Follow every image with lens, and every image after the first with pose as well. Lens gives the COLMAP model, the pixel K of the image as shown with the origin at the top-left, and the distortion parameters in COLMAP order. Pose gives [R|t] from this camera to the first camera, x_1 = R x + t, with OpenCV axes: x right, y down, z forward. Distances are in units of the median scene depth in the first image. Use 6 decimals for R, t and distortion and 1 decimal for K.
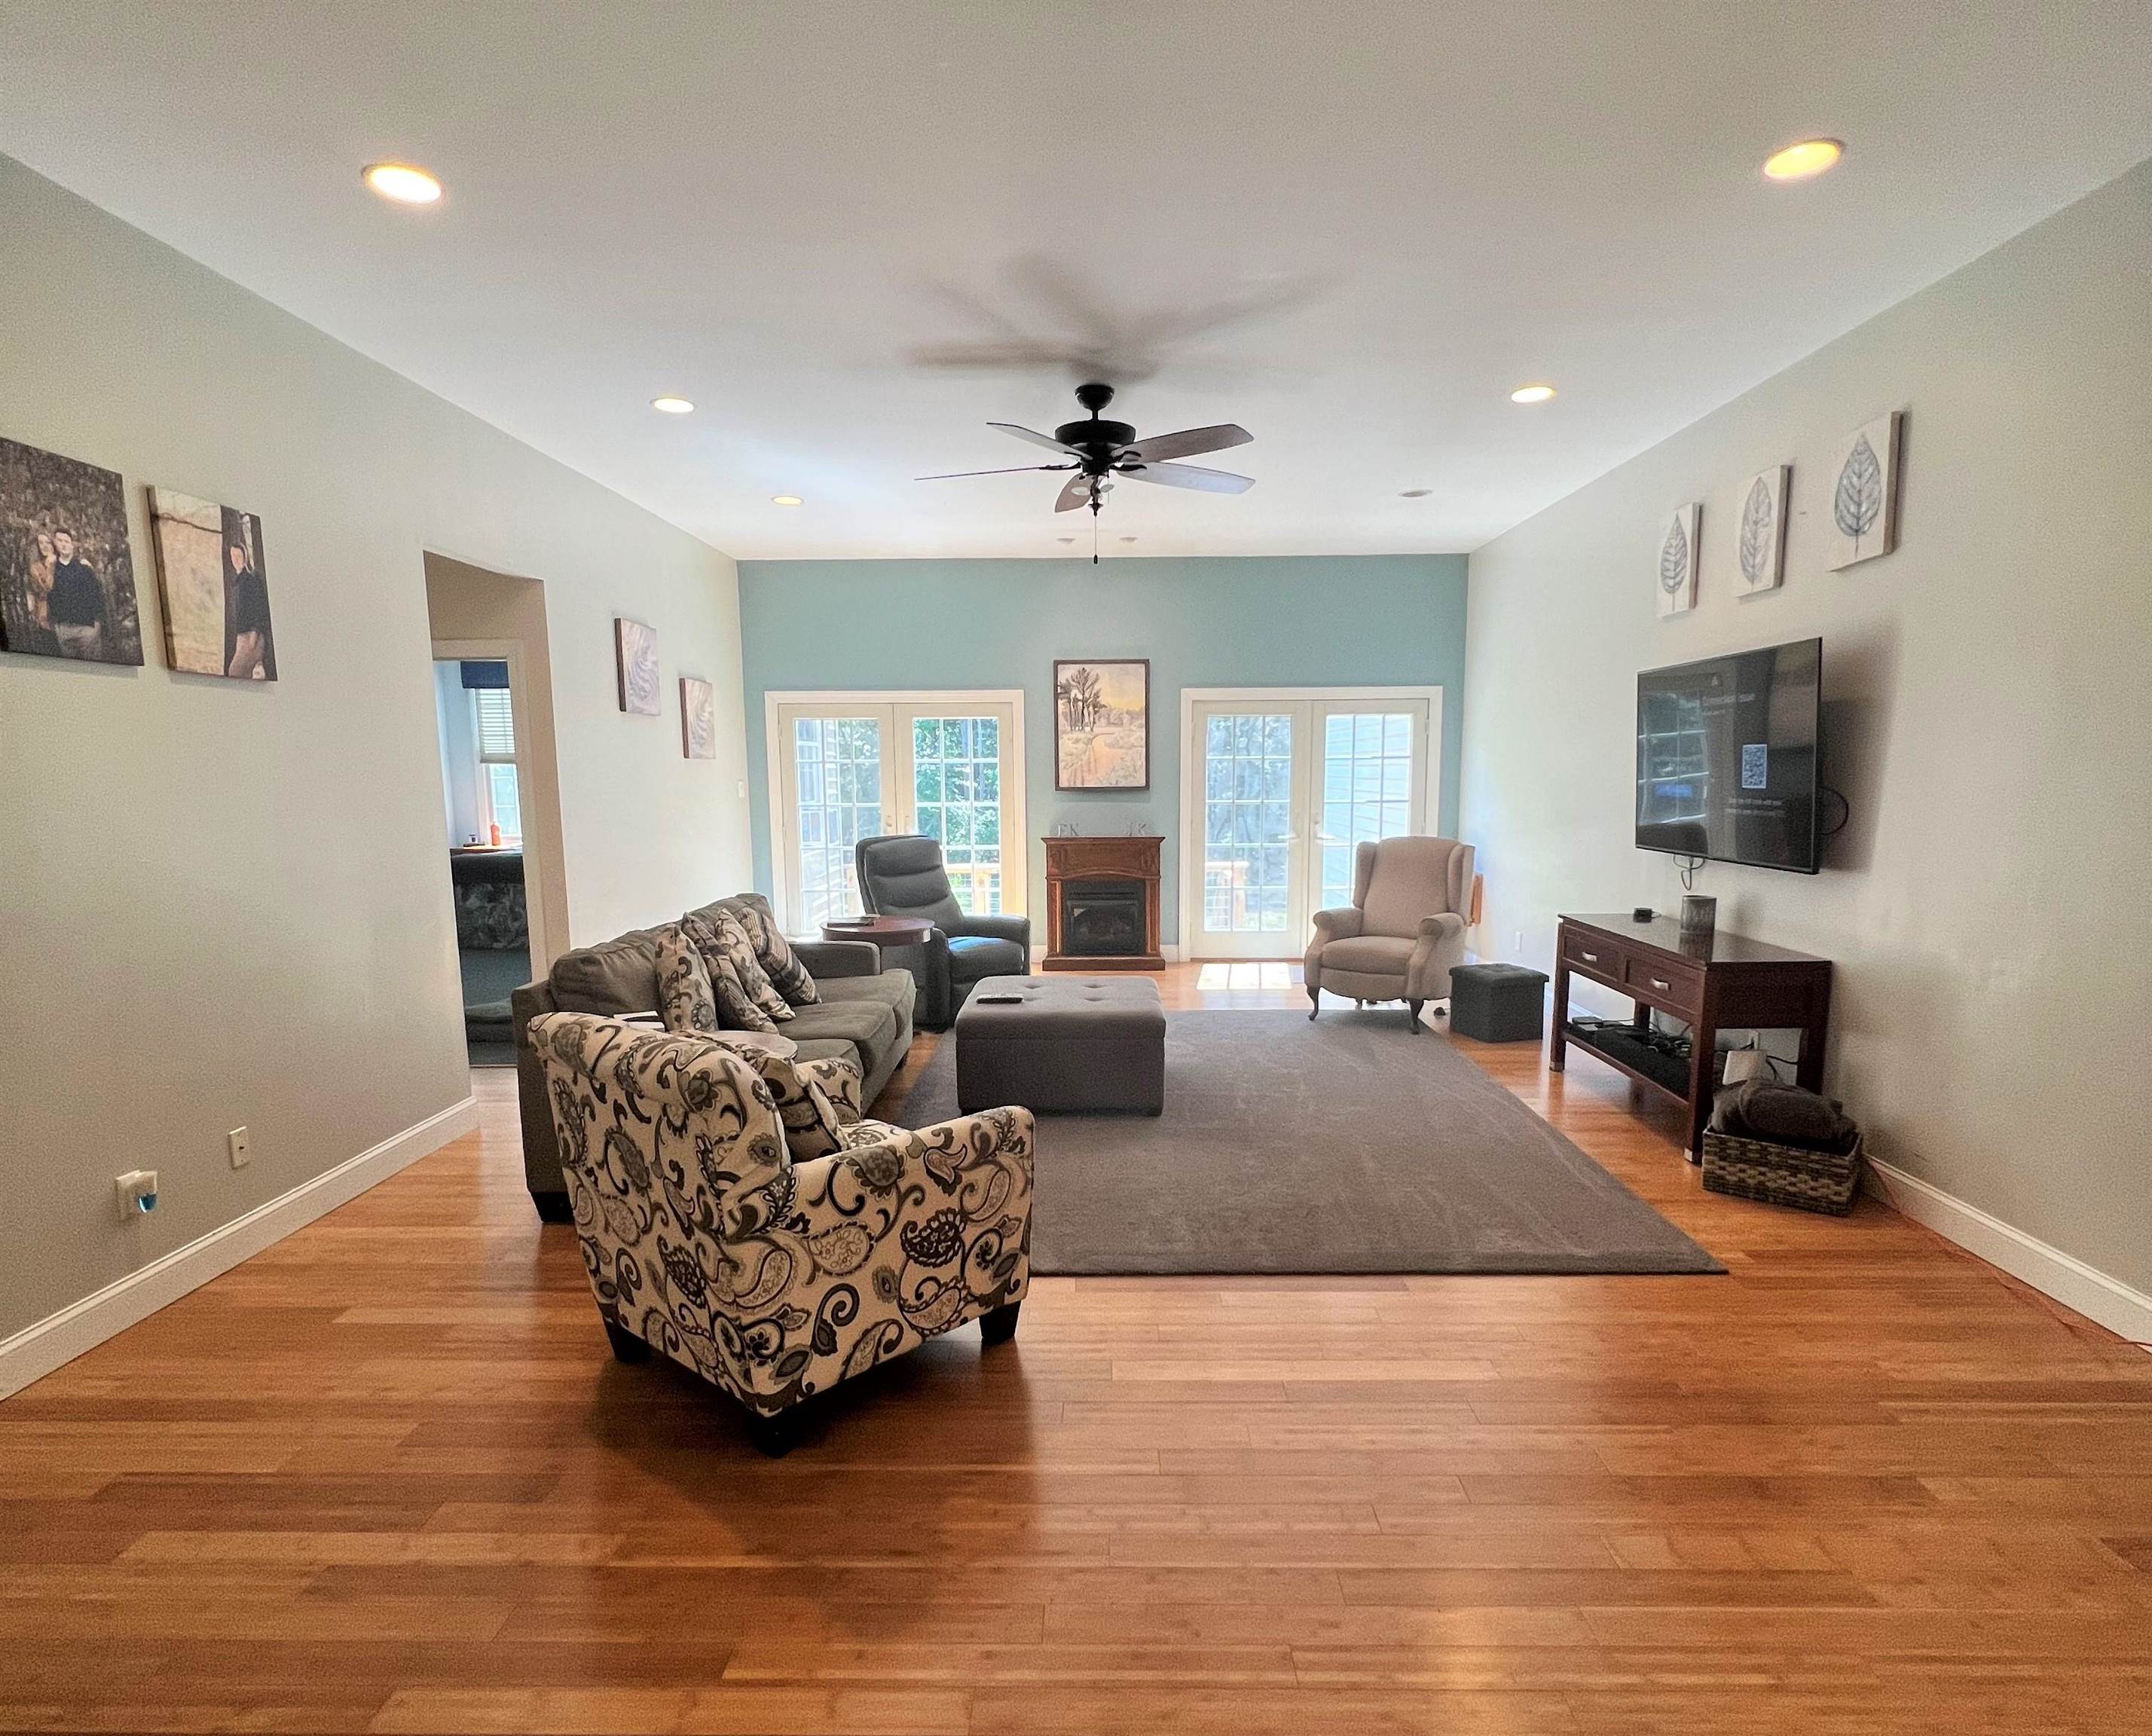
lens RADIAL K [[1120.9, 0, 1094.1], [0, 1120.9, 939.0], [0, 0, 1]] dist [0.002050, -0.000434]
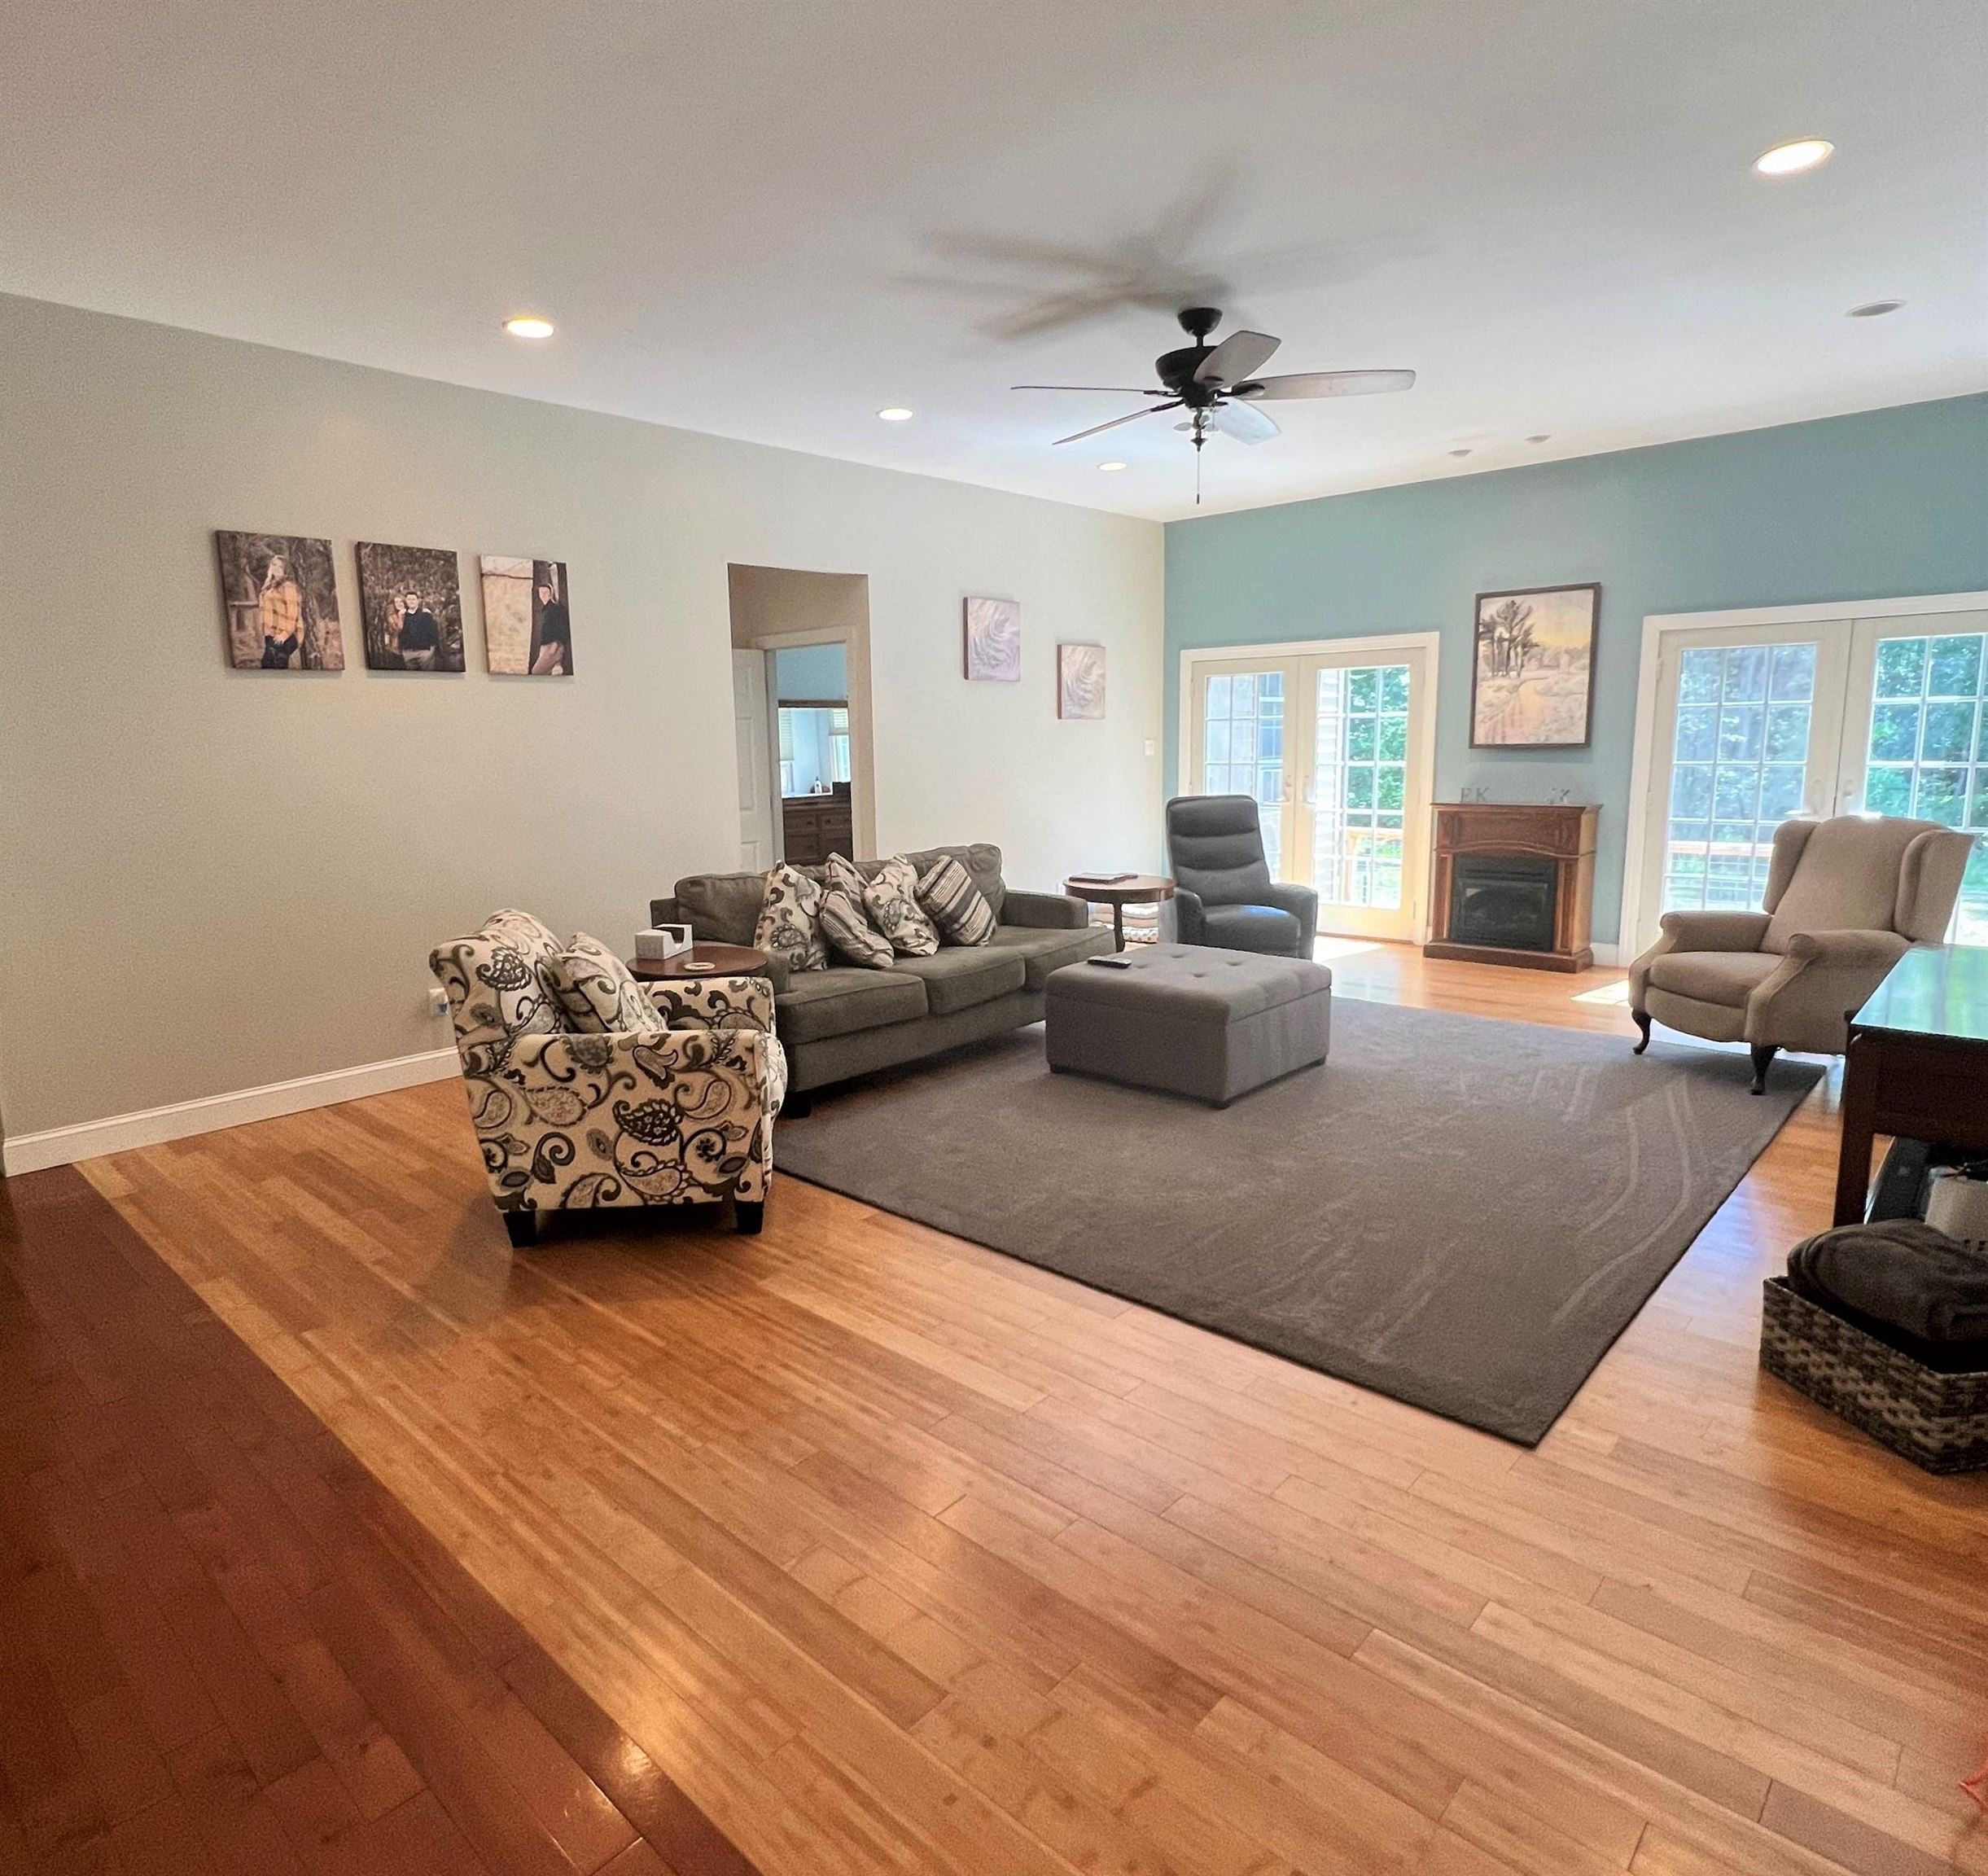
lens RADIAL K [[1183.9, 0, 993.2], [0, 1183.9, 932.0], [0, 0, 1]] dist [0.004133, -0.001058]
pose [[0.745951, 0.101505, -0.658221, 0.781071], [-0.085919, 0.994726, 0.056027, -0.033635], [0.660436, 0.014760, 0.750737, 0.225670]]
